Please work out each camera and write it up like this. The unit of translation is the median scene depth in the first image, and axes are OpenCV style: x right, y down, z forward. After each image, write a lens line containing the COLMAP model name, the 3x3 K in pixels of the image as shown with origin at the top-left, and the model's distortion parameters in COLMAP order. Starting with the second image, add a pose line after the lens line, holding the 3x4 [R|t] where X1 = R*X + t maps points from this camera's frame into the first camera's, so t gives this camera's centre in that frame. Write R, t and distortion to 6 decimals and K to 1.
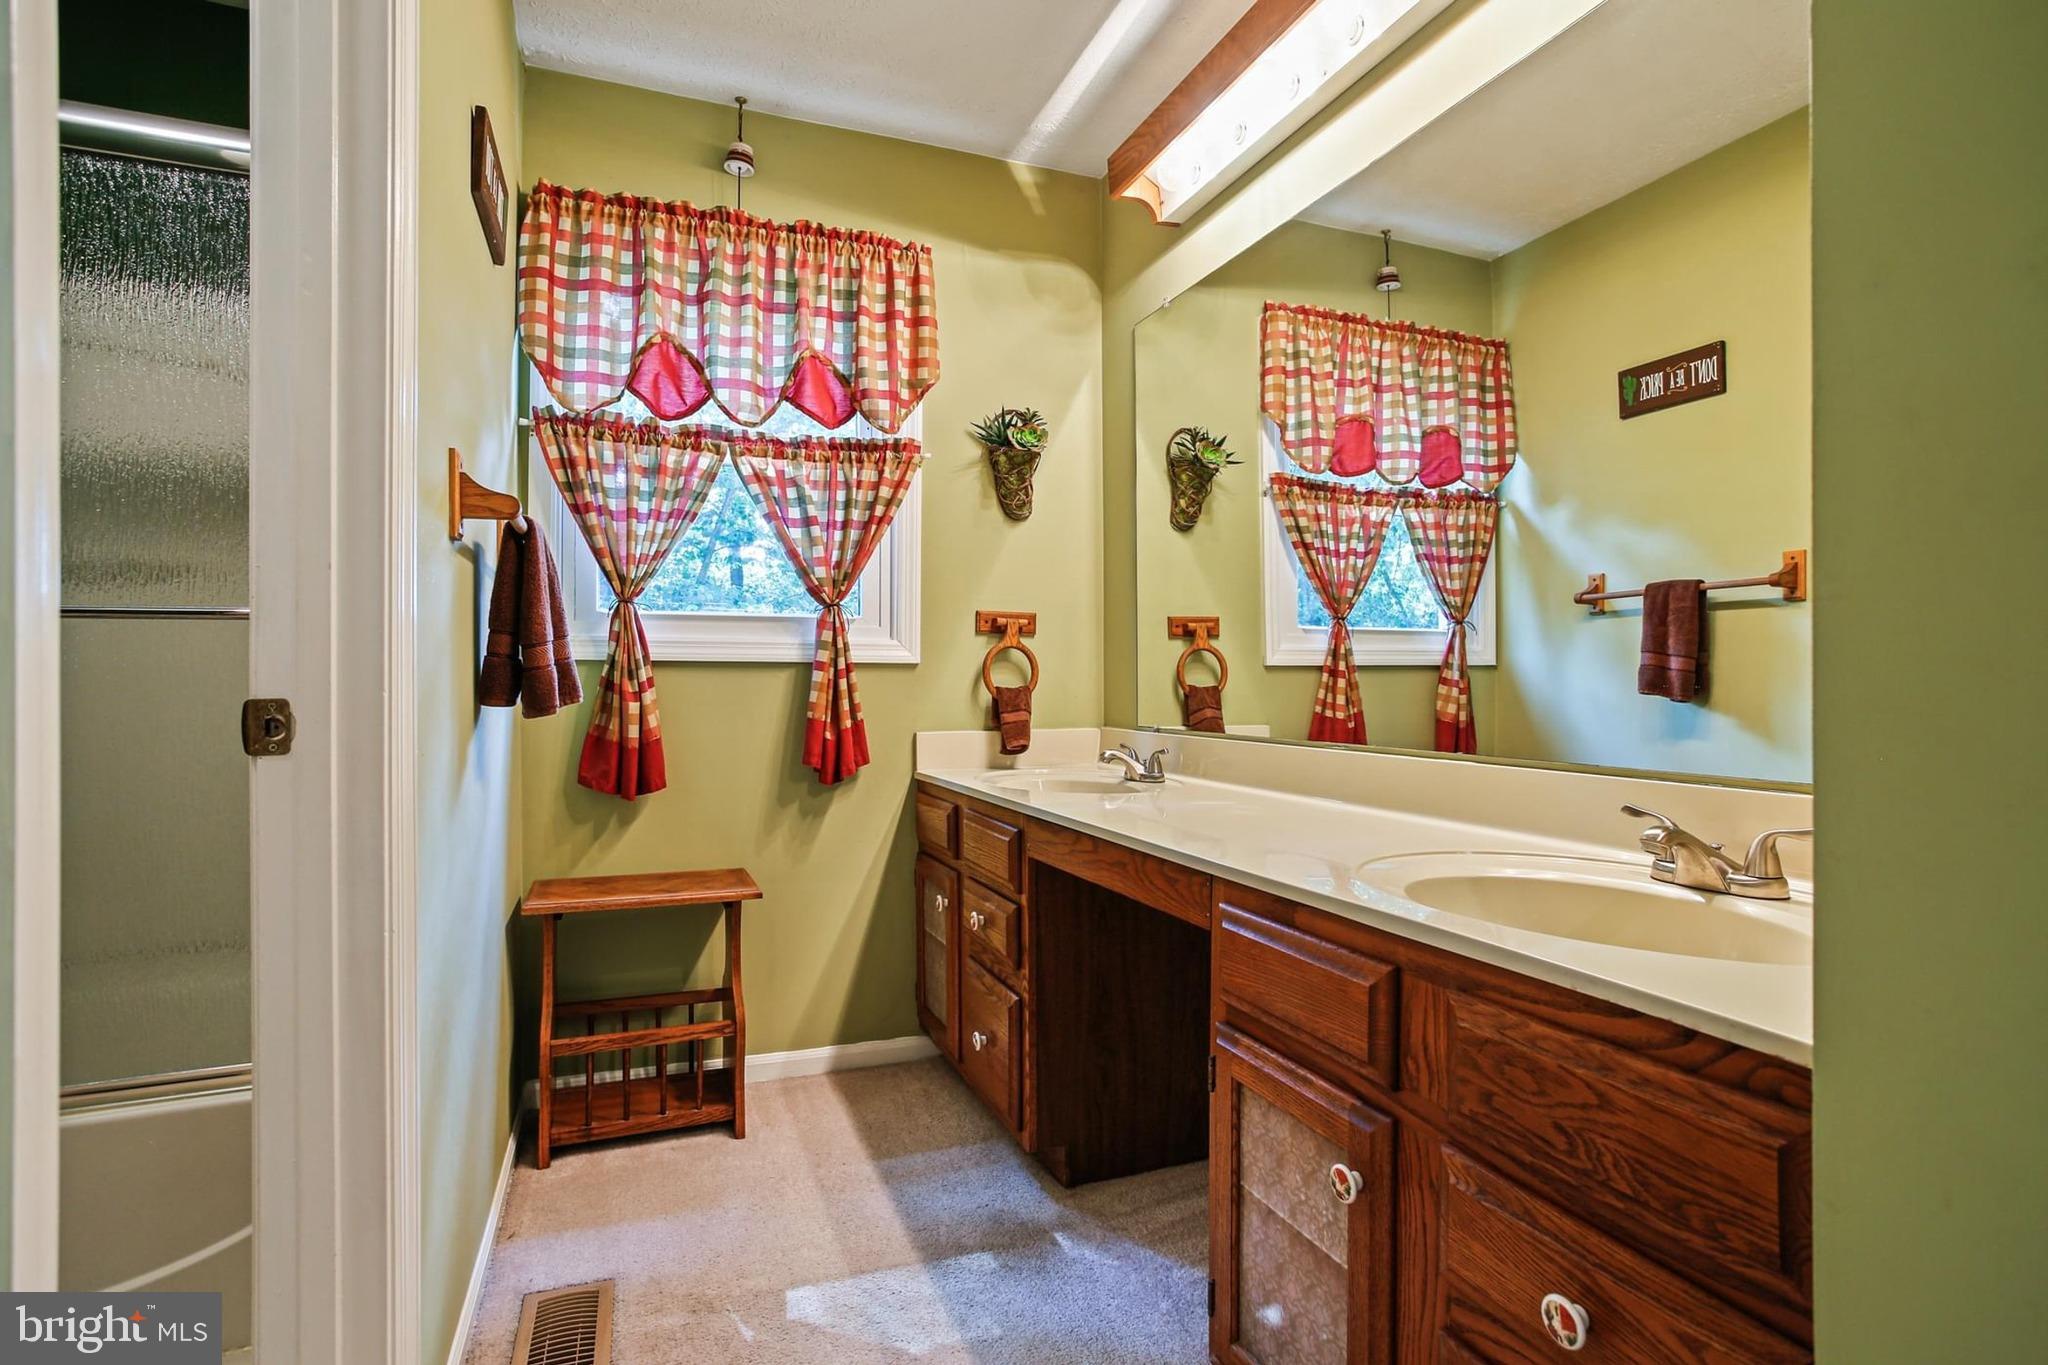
lens RADIAL K [[993.6, 0, 1027.6], [0, 993.6, 681.9], [0, 0, 1]] dist [-0.039723, 0.014500]
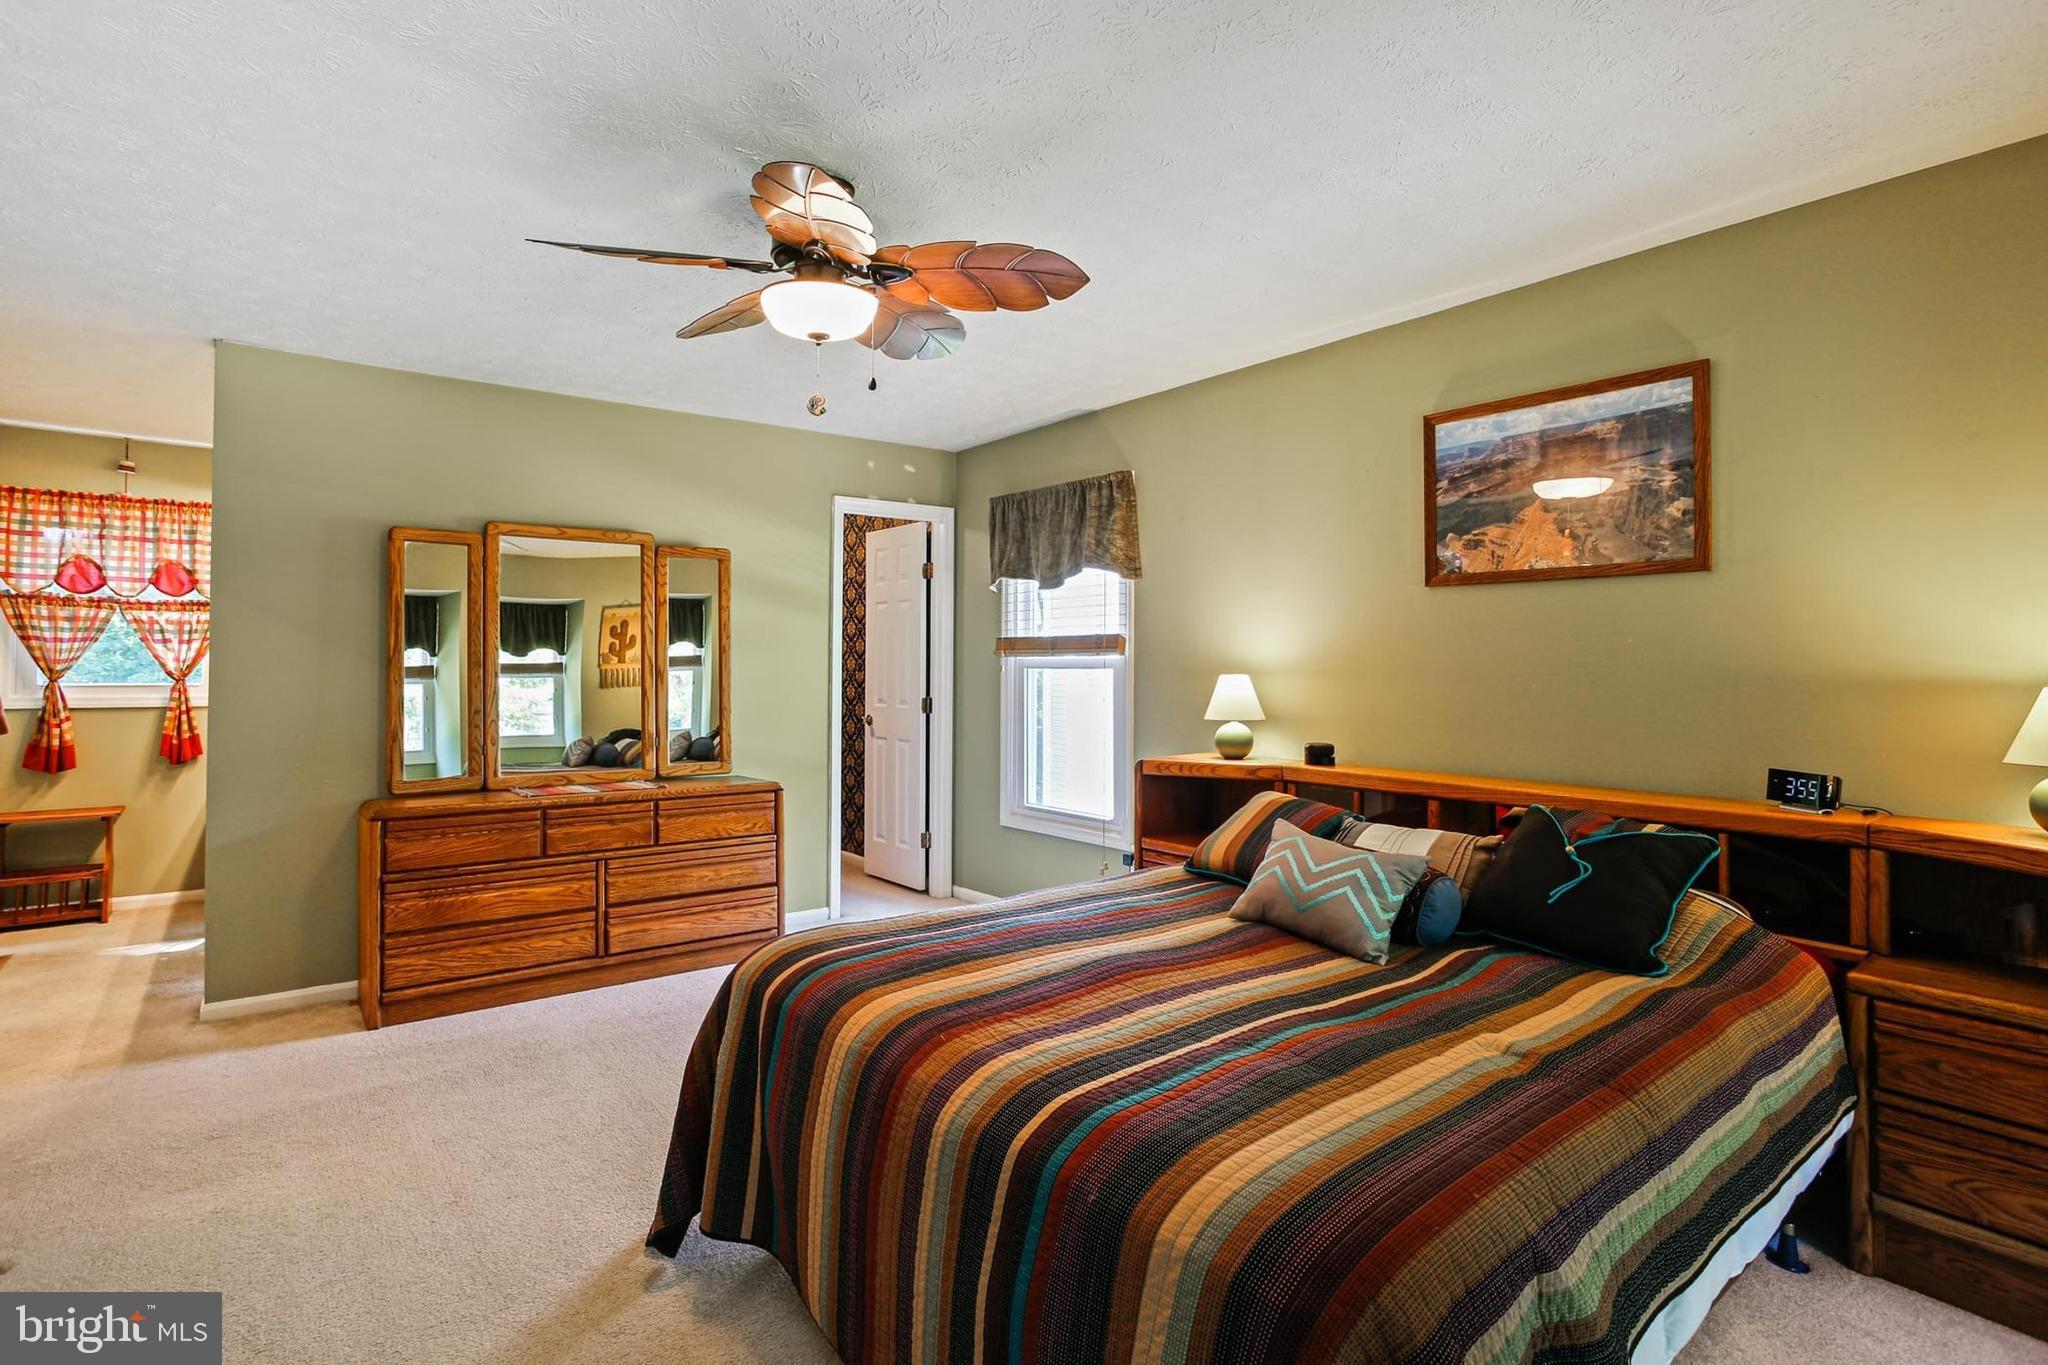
lens RADIAL K [[993.6, 0, 1058.9], [0, 993.6, 654.5], [0, 0, 1]] dist [-0.039723, 0.014500]
pose [[0.954978, 0.003956, 0.296649, 1.022545], [0.000992, 0.999863, -0.016526, -0.099804], [-0.296674, 0.016076, 0.954844, -1.602885]]
